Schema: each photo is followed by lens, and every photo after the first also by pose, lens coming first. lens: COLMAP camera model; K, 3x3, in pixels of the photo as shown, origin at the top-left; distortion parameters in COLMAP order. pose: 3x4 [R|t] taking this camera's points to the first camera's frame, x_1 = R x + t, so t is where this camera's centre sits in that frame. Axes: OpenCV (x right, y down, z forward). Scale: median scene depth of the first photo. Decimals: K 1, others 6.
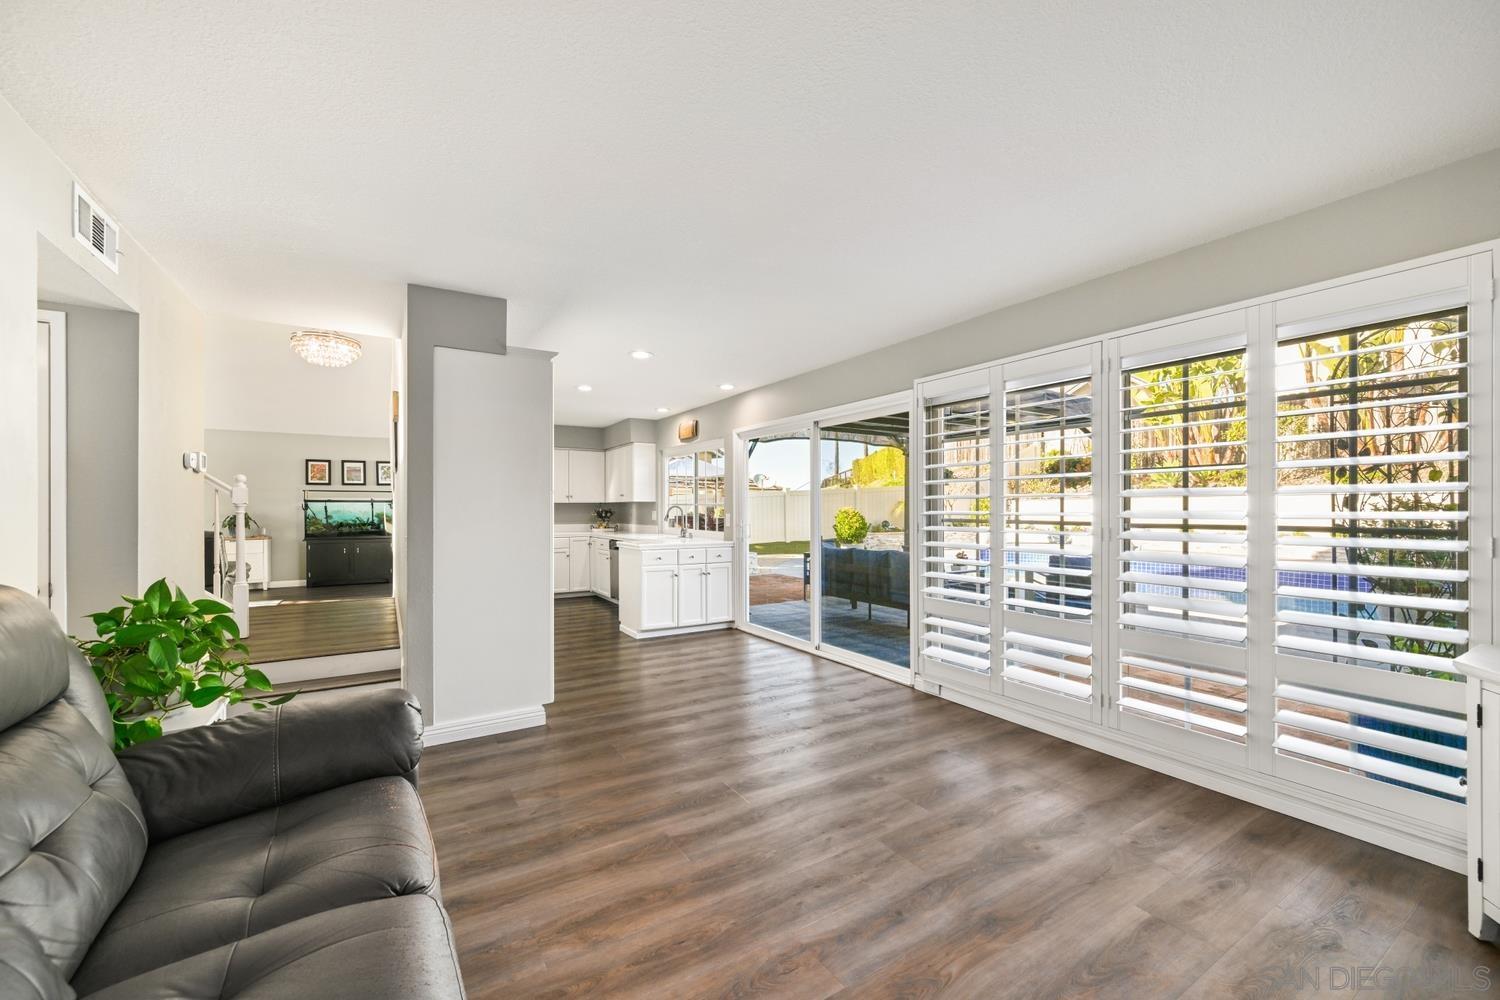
lens RADIAL K [[589.1, 0, 757.5], [0, 589.1, 508.3], [0, 0, 1]] dist [0.003161, -0.000577]
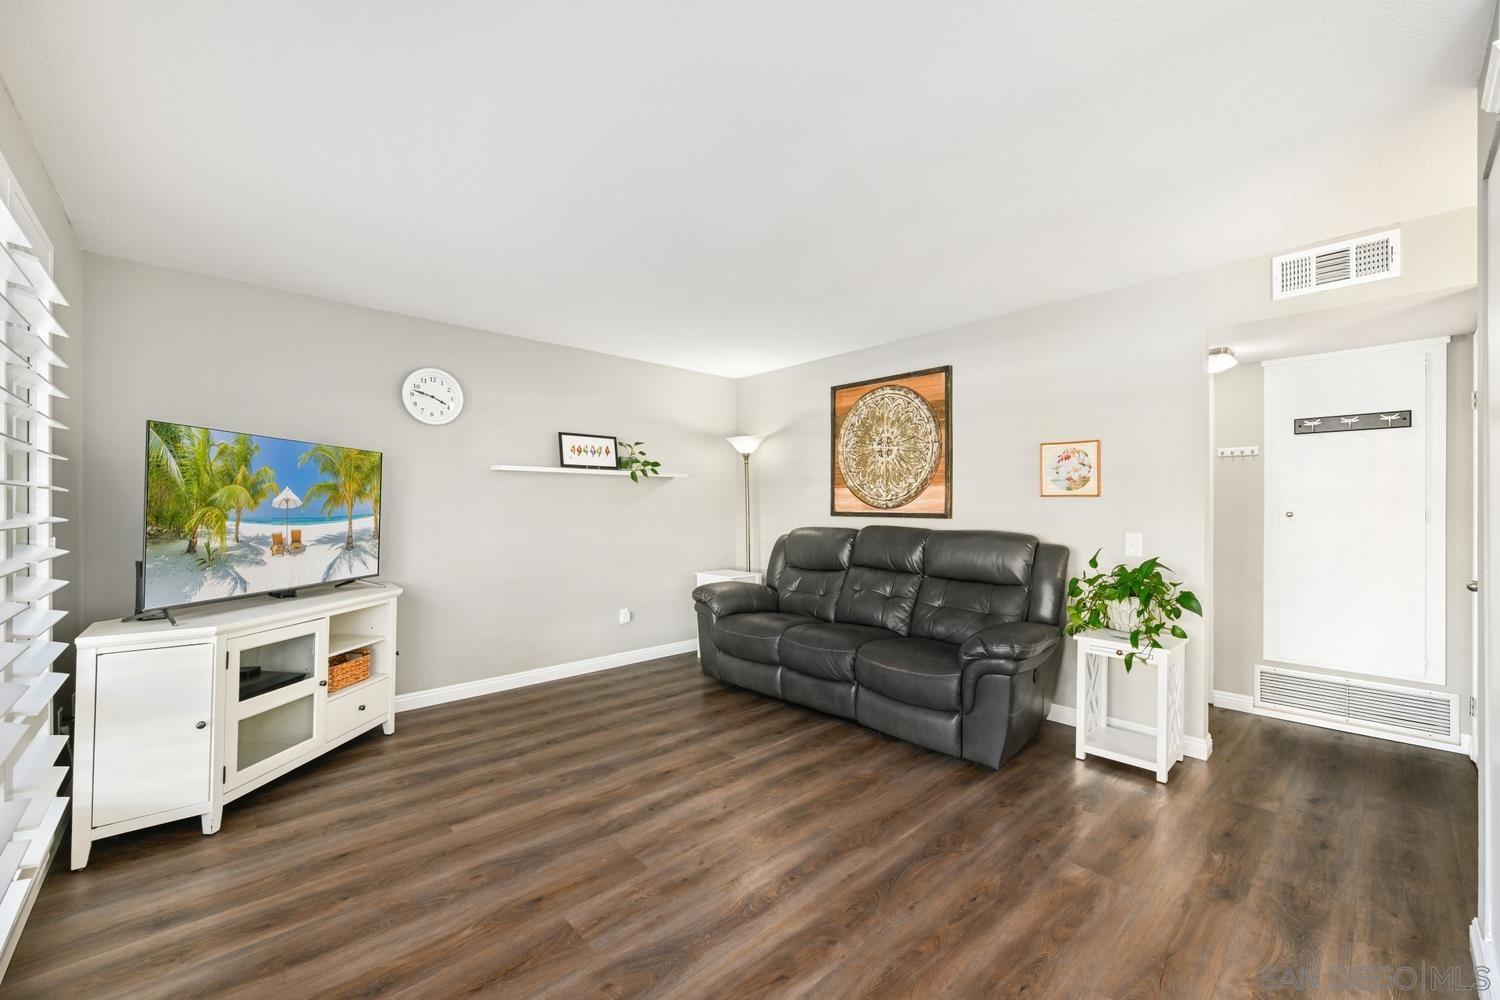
lens RADIAL K [[589.1, 0, 750.7], [0, 589.1, 508.3], [0, 0, 1]] dist [0.003161, -0.000577]
pose [[-0.982749, -0.002449, -0.184928, 0.204253], [-0.002726, 0.999996, 0.001244, 0.000351], [0.184924, 0.001727, -0.982751, 1.801655]]
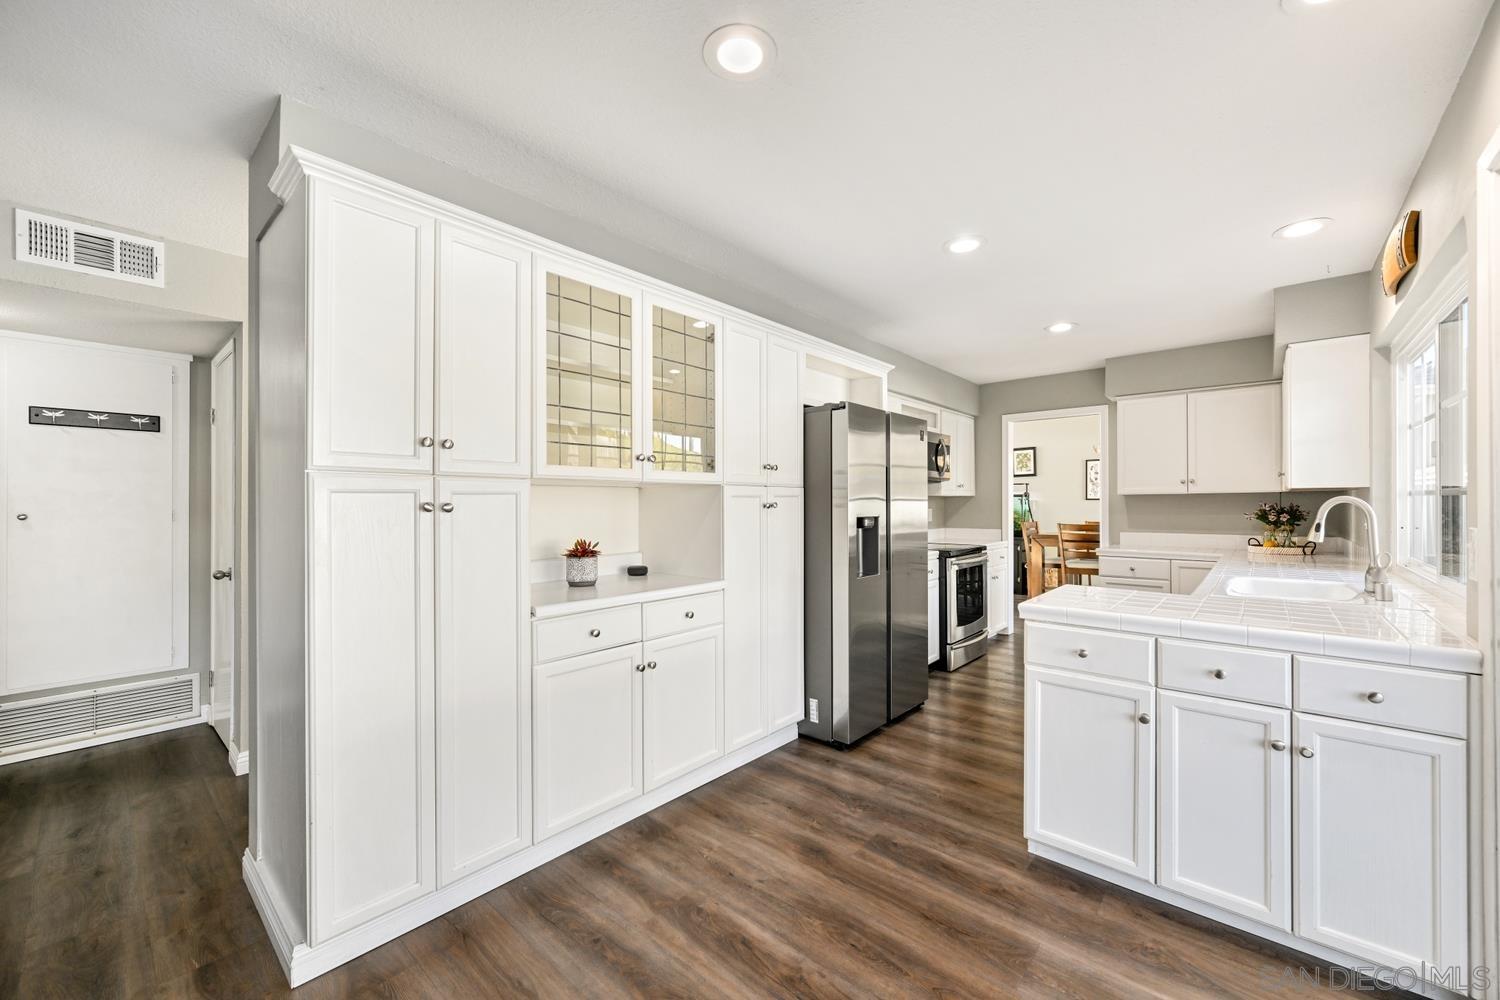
lens RADIAL K [[589.1, 0, 755.6], [0, 589.1, 504.5], [0, 0, 1]] dist [0.003161, -0.000577]
pose [[0.285924, -0.005524, -0.958236, 0.249450], [0.005663, 0.999976, -0.004075, 0.001115], [0.958236, -0.004262, 0.285948, 1.729754]]
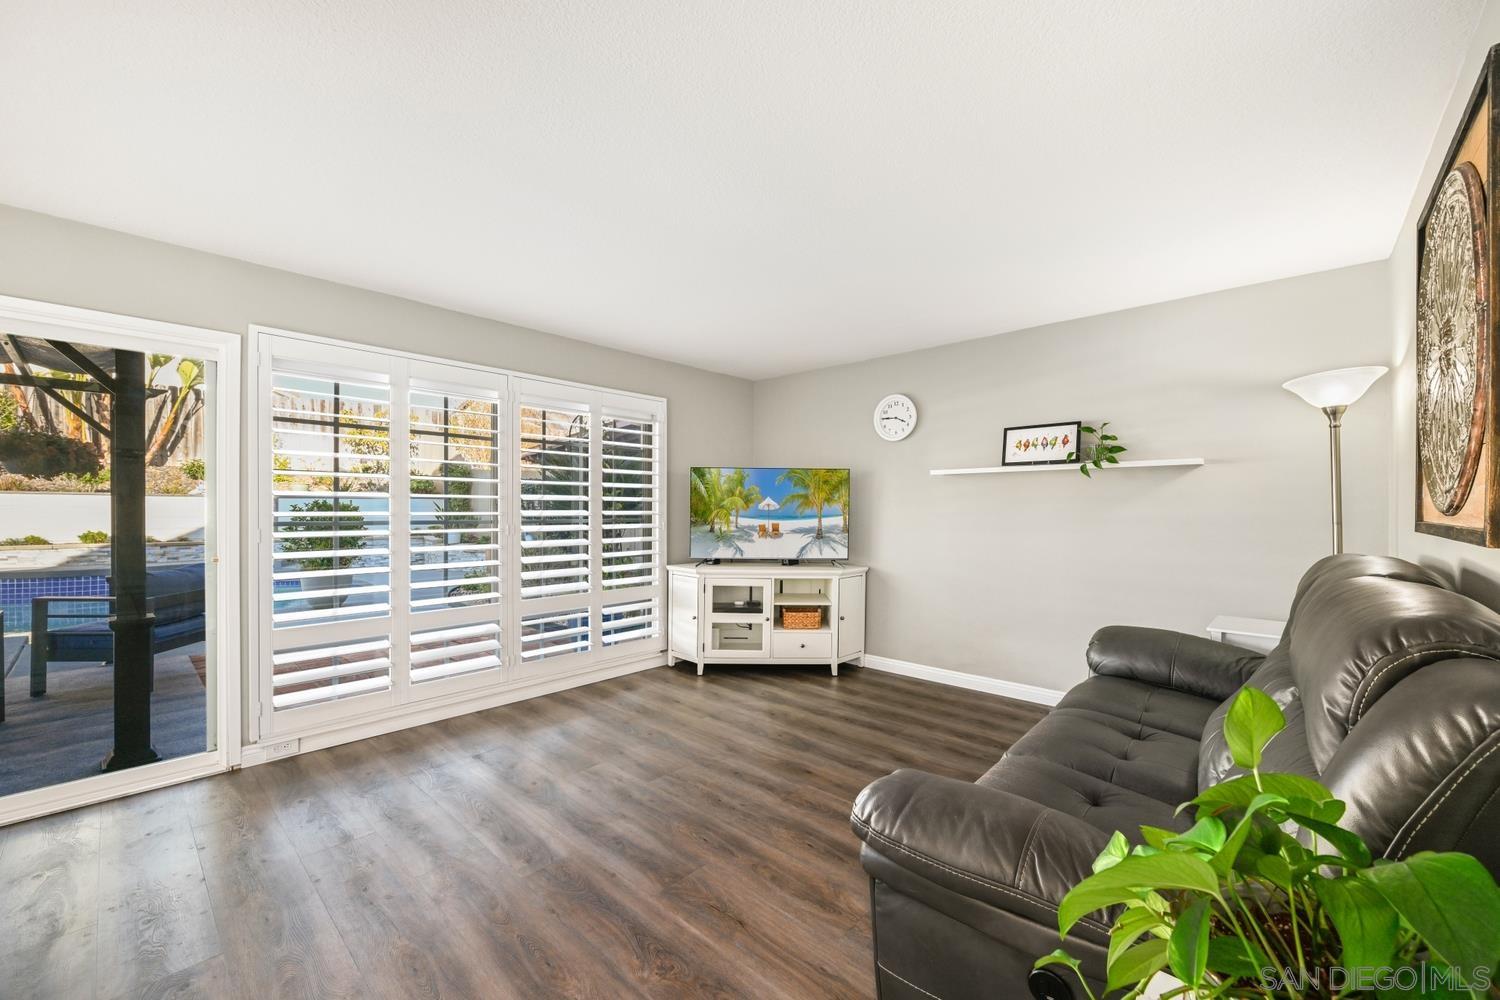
lens RADIAL K [[589.1, 0, 768.7], [0, 589.1, 514.6], [0, 0, 1]] dist [0.003161, -0.000577]
pose [[-0.279549, -0.010401, 0.960075, -0.949040], [-0.005121, 0.999943, 0.009342, 0.002045], [-0.960118, -0.002305, -0.279587, 1.029871]]
